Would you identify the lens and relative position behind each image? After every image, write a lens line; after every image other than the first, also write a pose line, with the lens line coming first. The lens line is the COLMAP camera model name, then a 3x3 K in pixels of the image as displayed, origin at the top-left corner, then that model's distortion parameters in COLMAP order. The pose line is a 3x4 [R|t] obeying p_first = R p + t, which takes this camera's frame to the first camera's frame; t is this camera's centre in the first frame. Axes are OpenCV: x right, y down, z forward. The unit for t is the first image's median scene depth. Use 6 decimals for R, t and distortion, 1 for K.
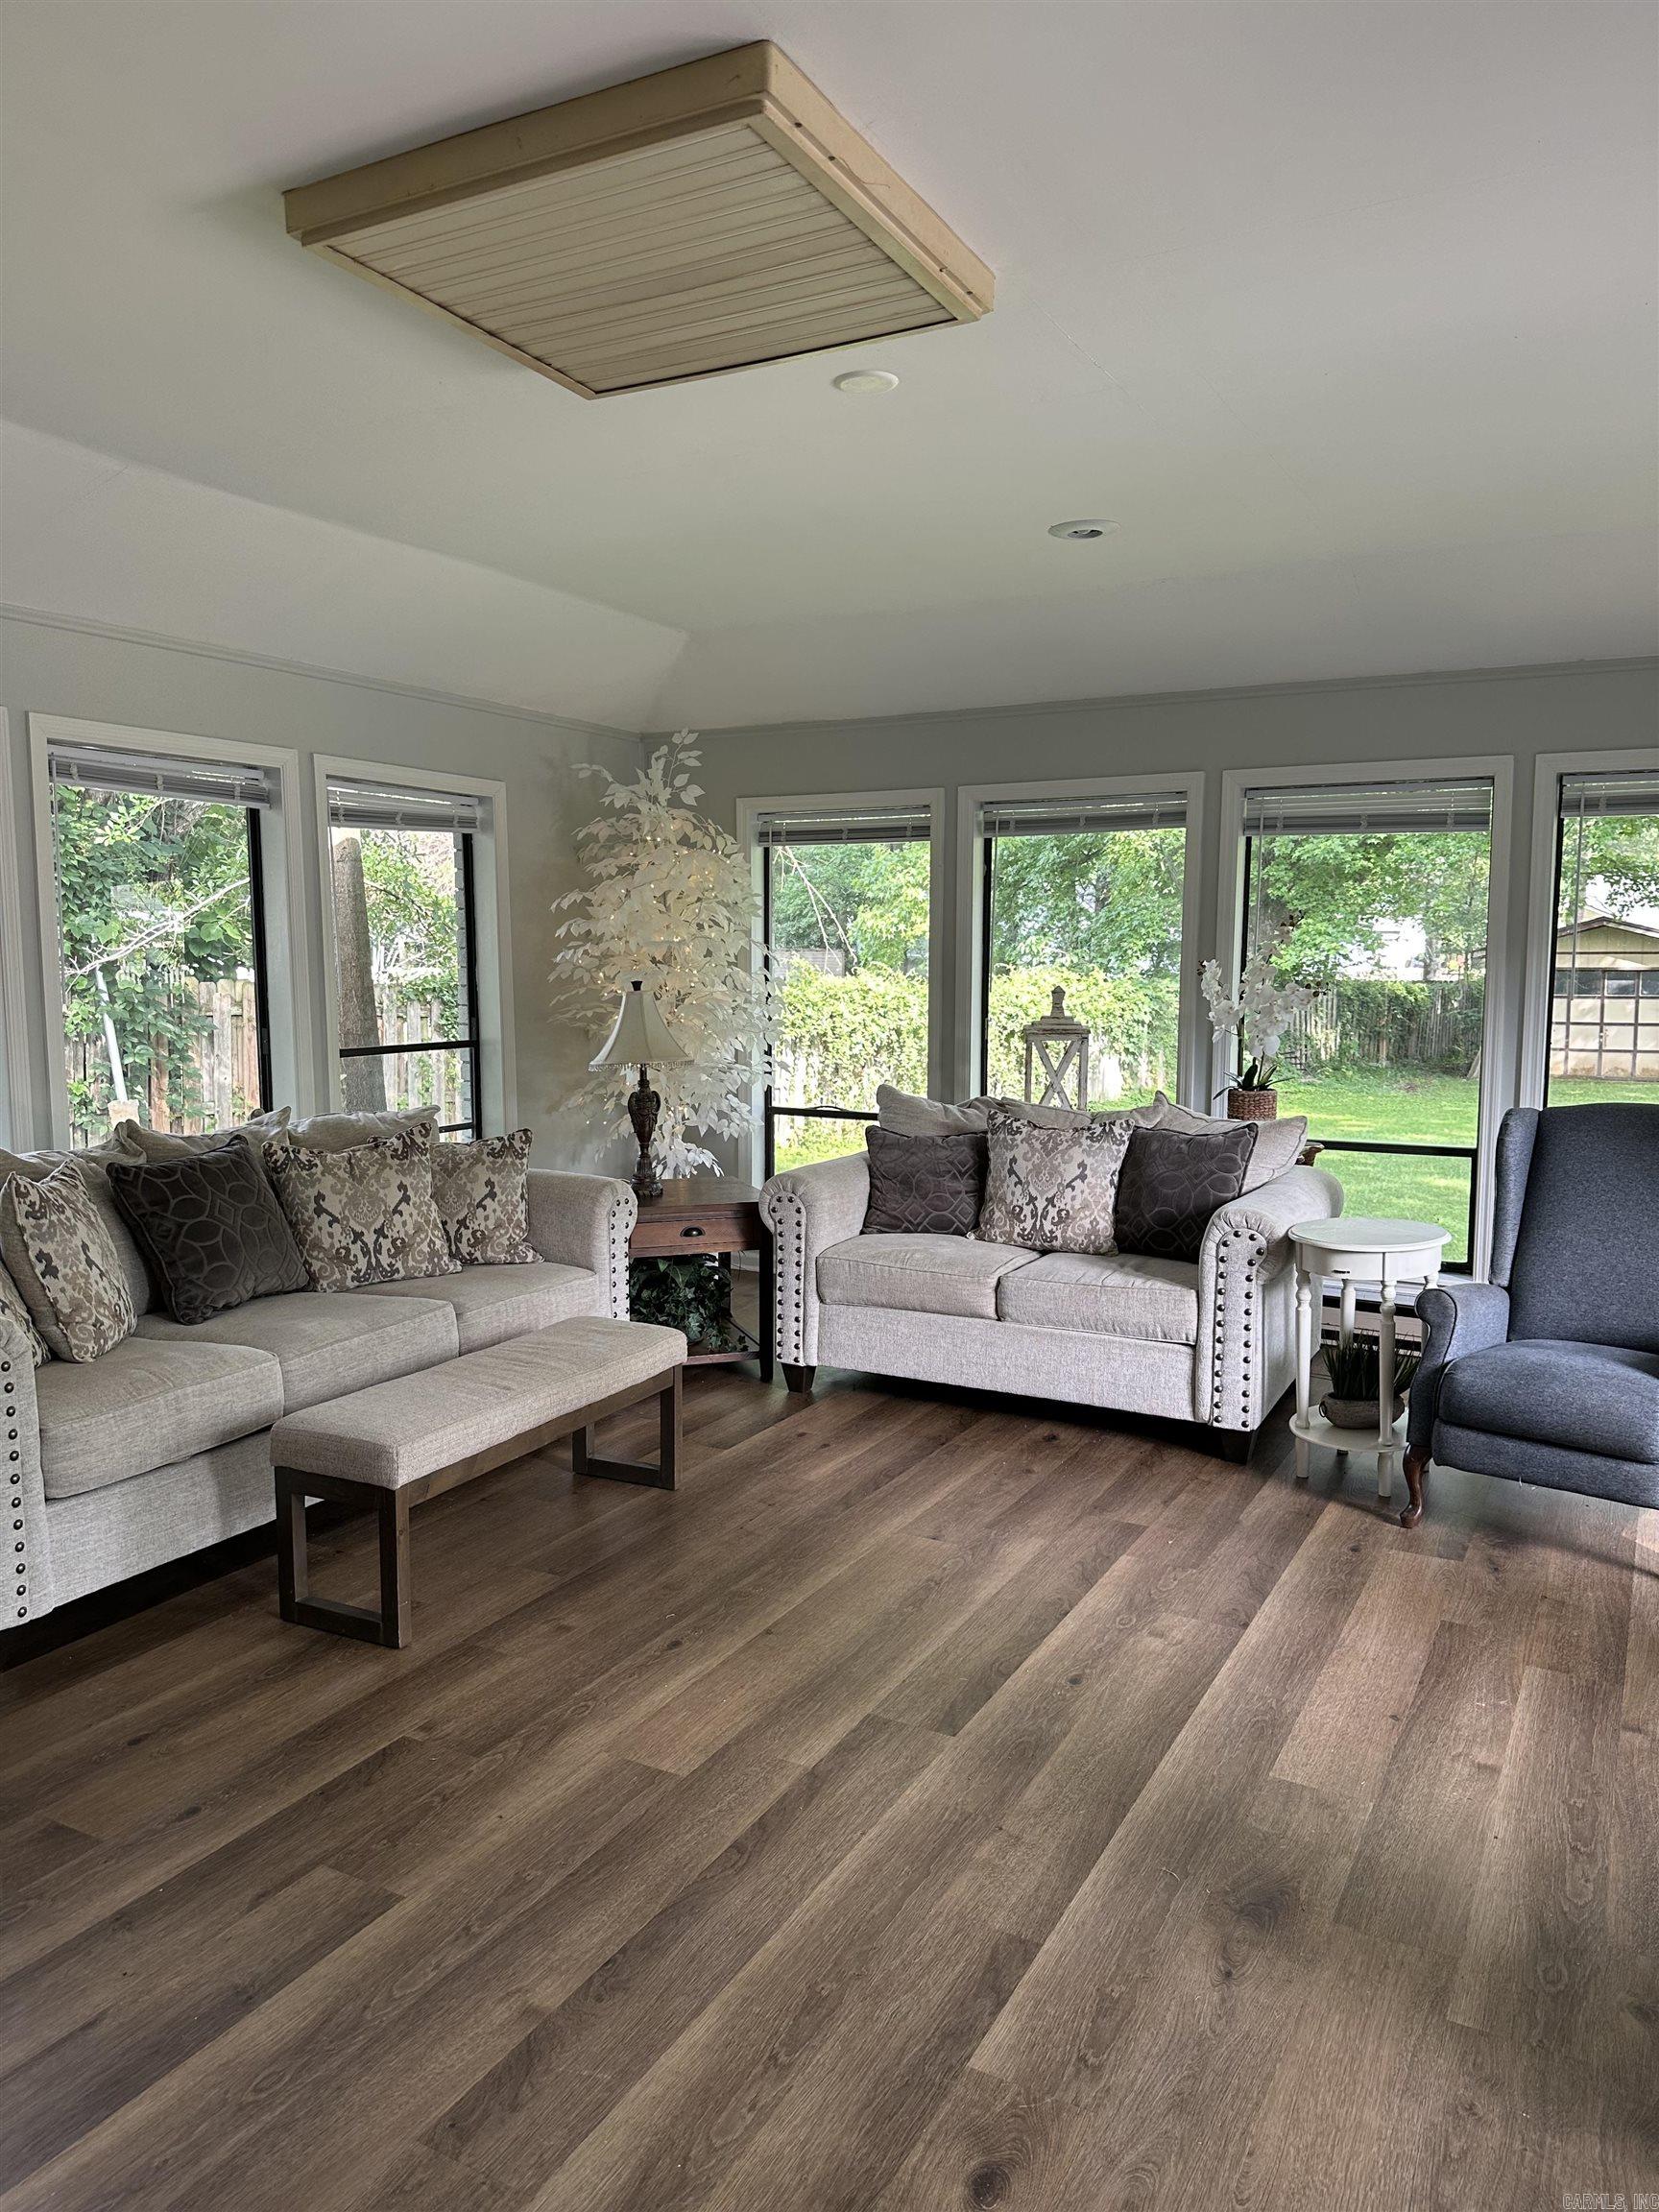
lens RADIAL K [[1536.0, 0, 822.7], [0, 1536.0, 1106.6], [0, 0, 1]] dist [0.158927, -0.308885]
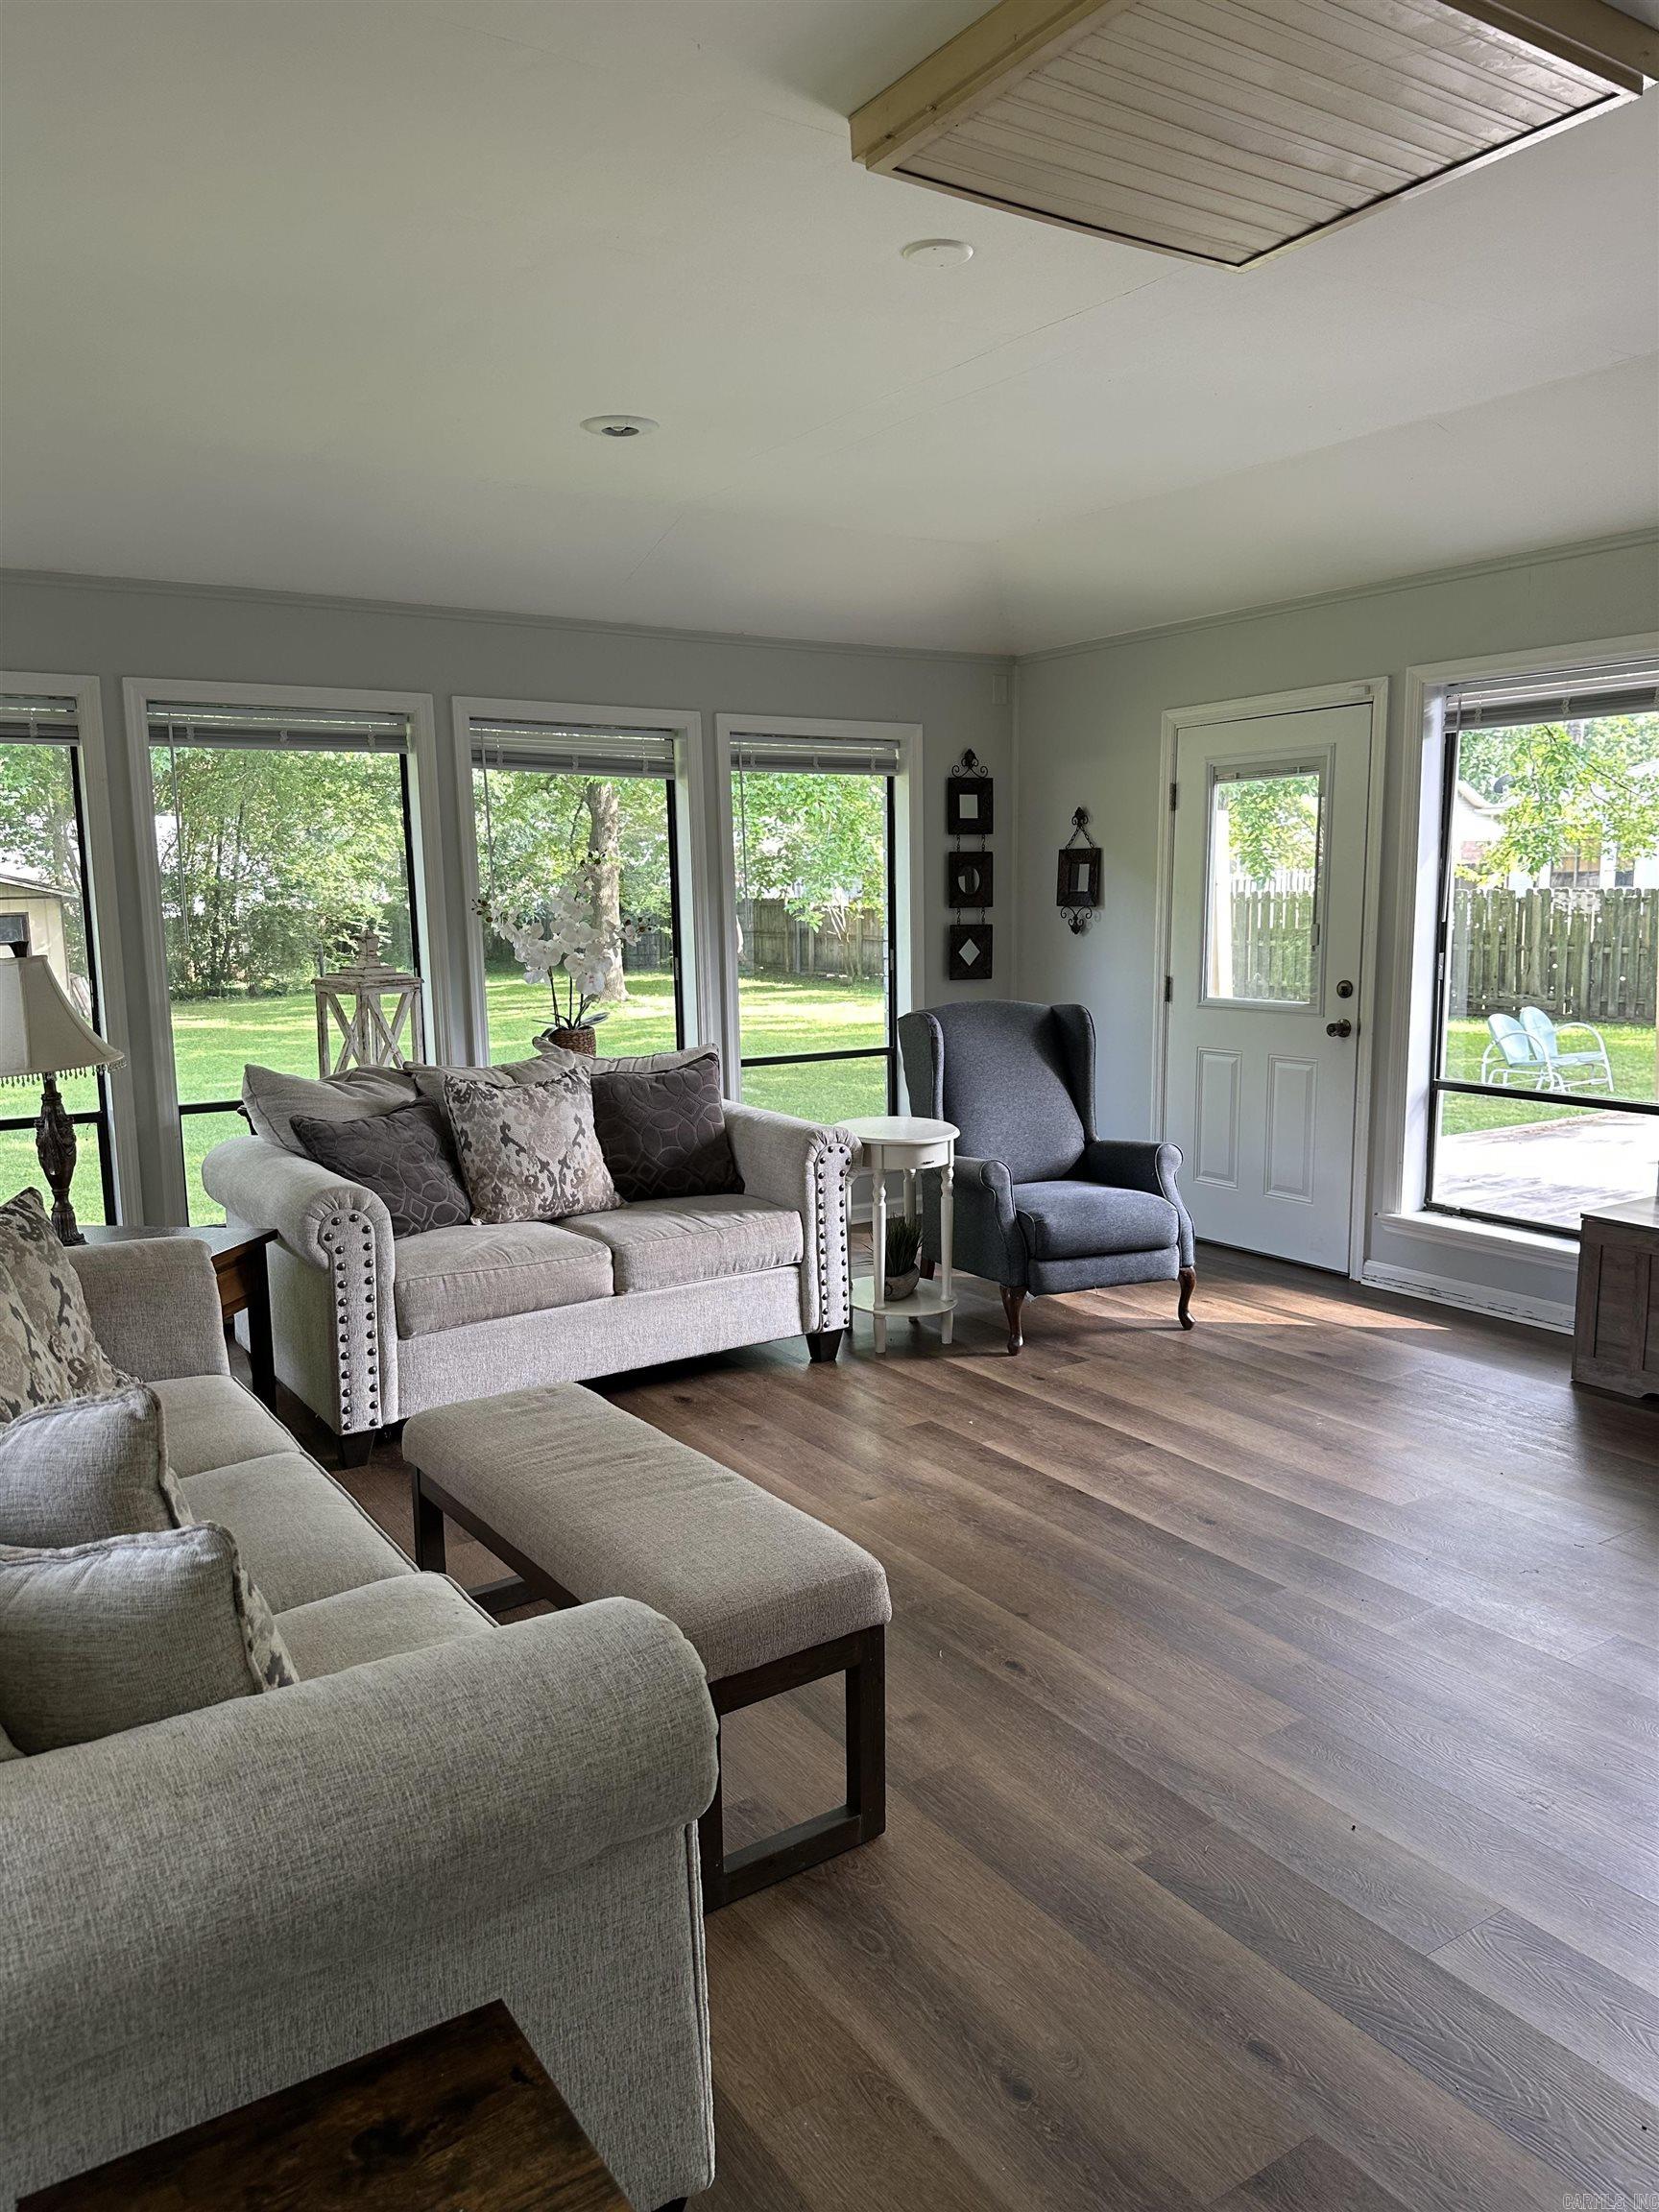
lens RADIAL K [[1536.0, 0, 822.7], [0, 1536.0, 1106.6], [0, 0, 1]] dist [0.158927, -0.308885]
pose [[0.477326, -0.134061, 0.868440, -0.641235], [0.104585, 0.989936, 0.095332, -0.048442], [-0.872480, 0.045322, 0.486543, 0.474102]]
